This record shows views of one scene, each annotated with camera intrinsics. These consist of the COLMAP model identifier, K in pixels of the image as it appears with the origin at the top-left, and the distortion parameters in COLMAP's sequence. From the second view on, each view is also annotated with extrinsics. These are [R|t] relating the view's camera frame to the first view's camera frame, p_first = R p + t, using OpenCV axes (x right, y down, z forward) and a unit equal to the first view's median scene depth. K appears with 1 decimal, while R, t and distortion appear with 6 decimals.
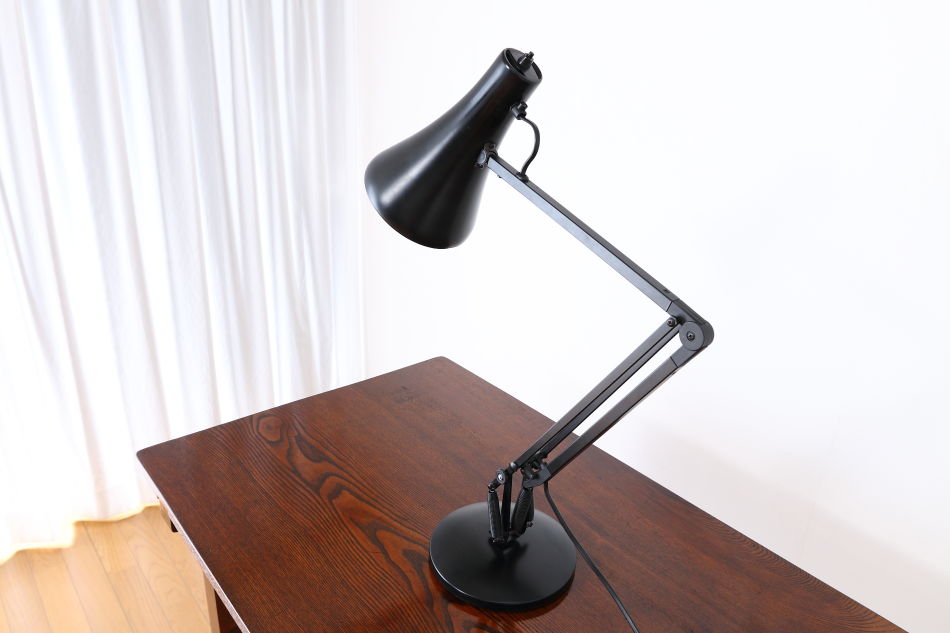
lens RADIAL K [[700.6, 0, 473.3], [0, 700.6, 319.9], [0, 0, 1]] dist [0.004462, -0.001397]
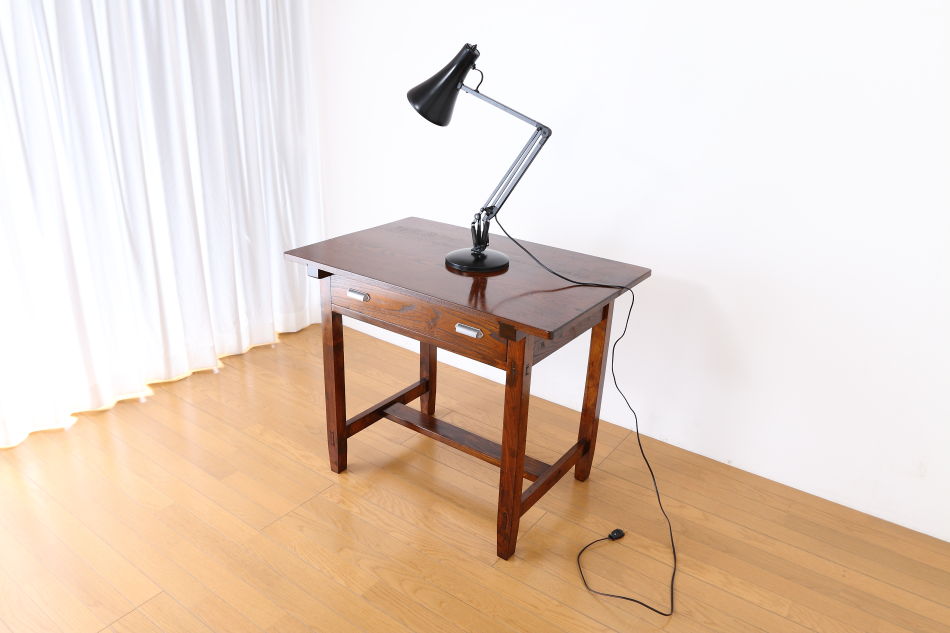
lens RADIAL K [[700.6, 0, 476.3], [0, 700.6, 314.3], [0, 0, 1]] dist [0.004462, -0.001397]
pose [[0.966392, -0.113884, 0.230471, -0.581178], [0.118561, 0.992926, -0.006498, 0.593812], [-0.228100, 0.033604, 0.973058, -1.416575]]
